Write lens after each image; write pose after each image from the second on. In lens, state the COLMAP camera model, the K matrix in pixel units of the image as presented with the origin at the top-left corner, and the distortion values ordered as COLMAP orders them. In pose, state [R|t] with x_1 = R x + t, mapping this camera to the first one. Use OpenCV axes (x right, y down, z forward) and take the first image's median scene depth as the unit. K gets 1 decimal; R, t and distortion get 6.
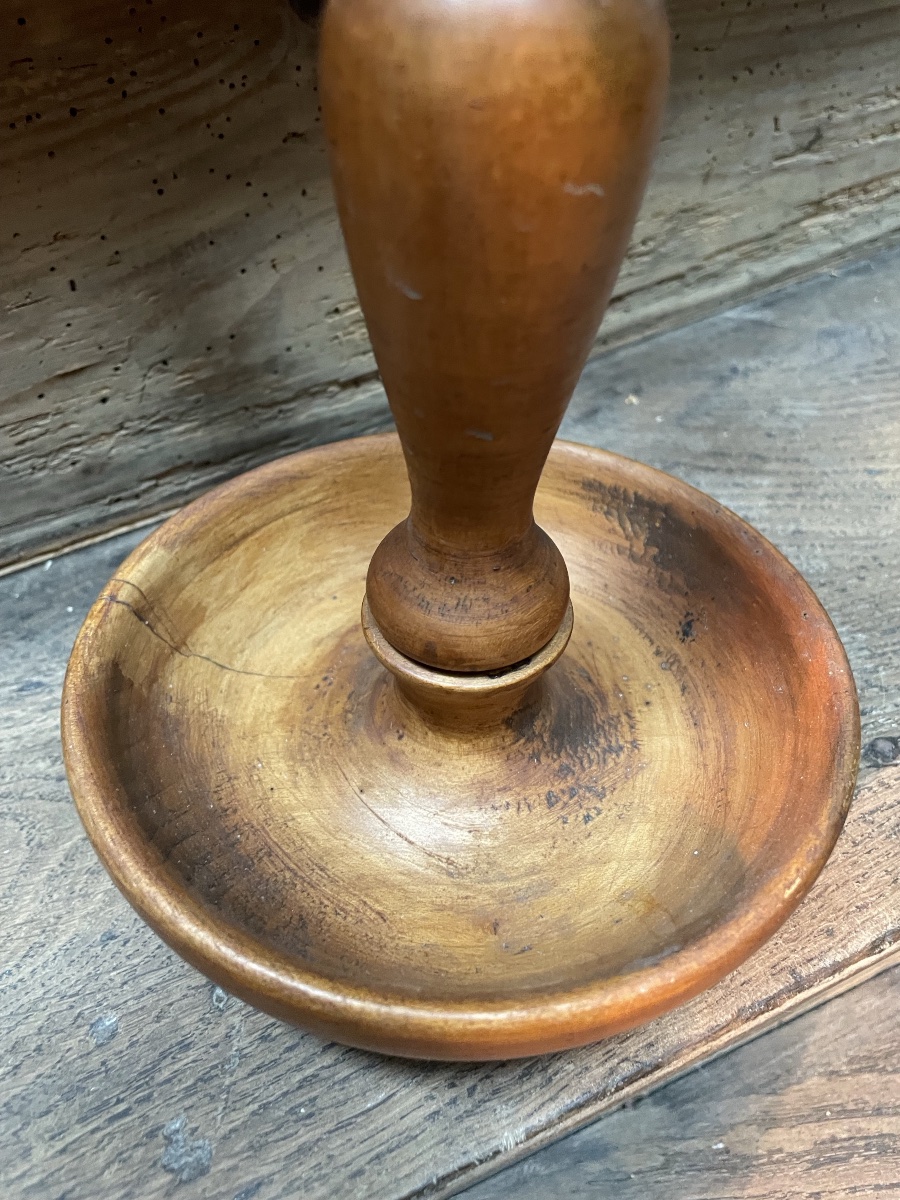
lens RADIAL K [[933.1, 0, 464.1], [0, 933.1, 584.3], [0, 0, 1]] dist [0.067702, -0.117682]
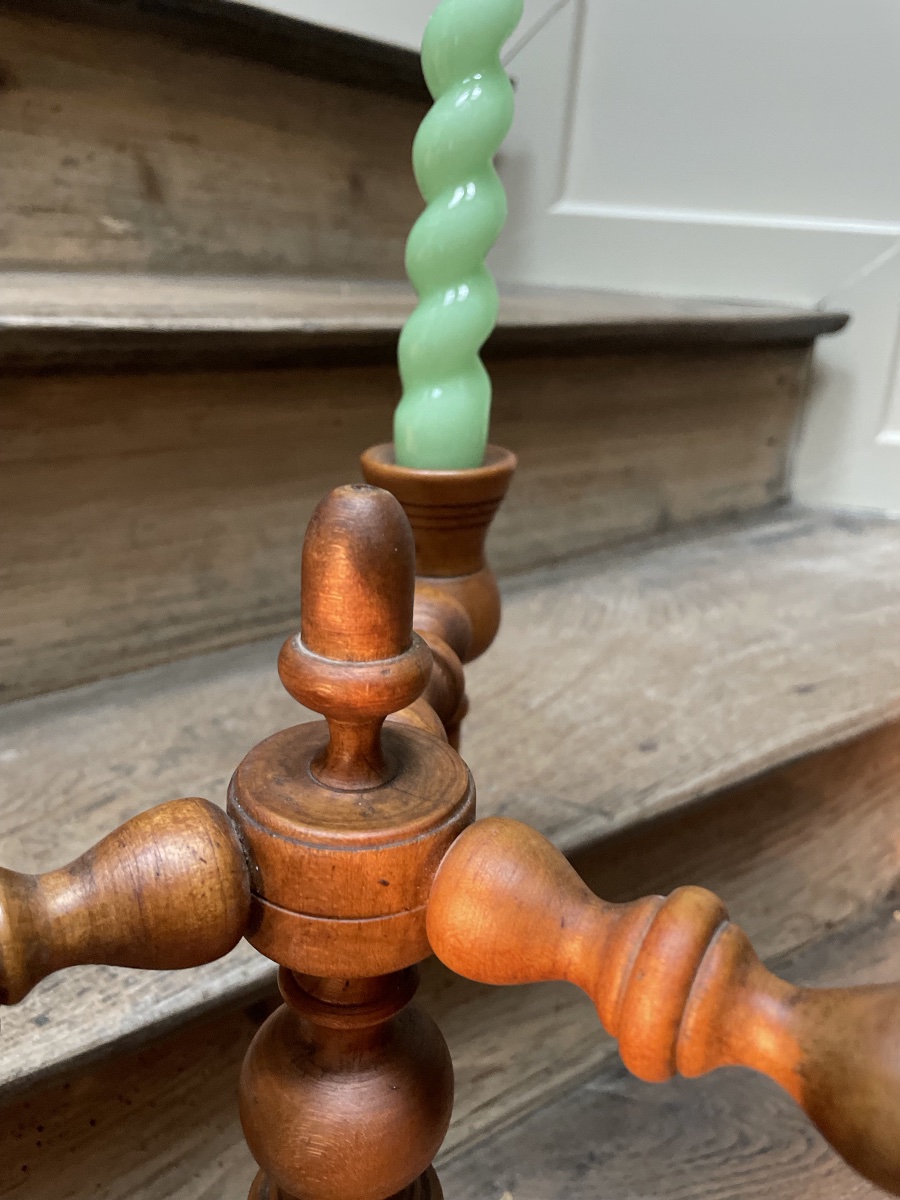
lens RADIAL K [[927.7, 0, 459.4], [0, 927.7, 608.2], [0, 0, 1]] dist [0.063627, -0.112941]
pose [[0.998945, 0.025561, 0.038151, 0.066109], [-0.007364, 0.909188, -0.416322, -0.496585], [-0.045328, 0.415602, 0.908417, -0.544534]]
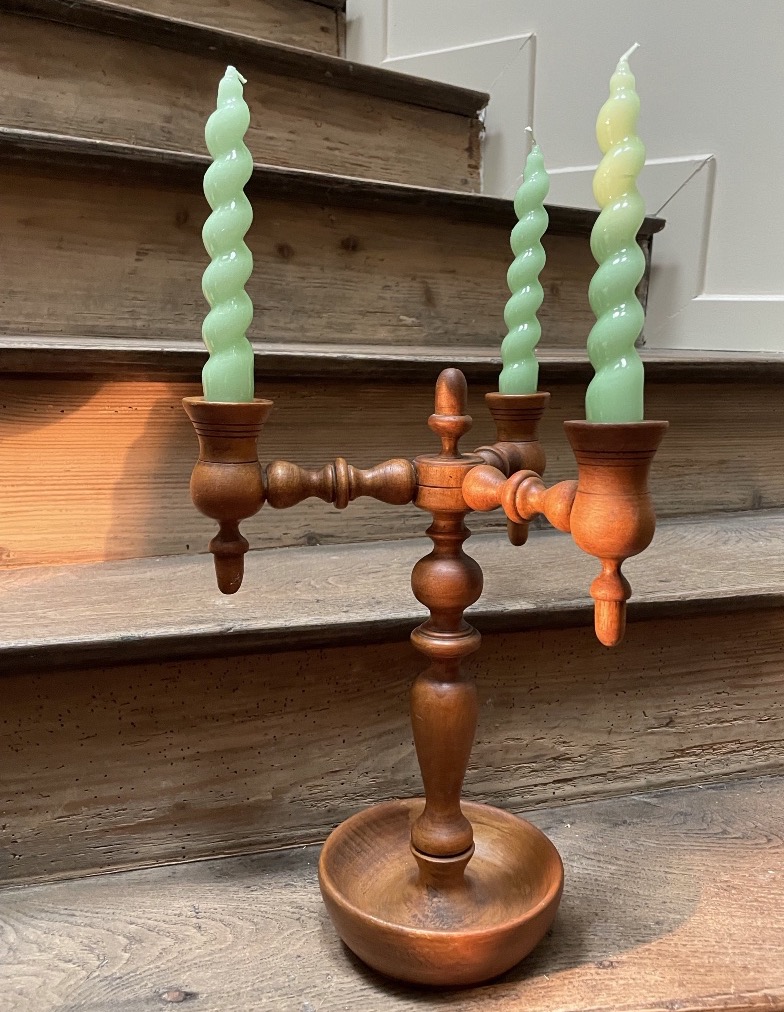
lens RADIAL K [[902.2, 0, 455.3], [0, 902.2, 514.7], [0, 0, 1]] dist [0.087003, -0.118113]
pose [[0.964960, 0.050688, -0.257455, 0.552109], [-0.189099, 0.814562, -0.548388, 0.533009], [0.181916, 0.577857, 0.795605, -1.437134]]
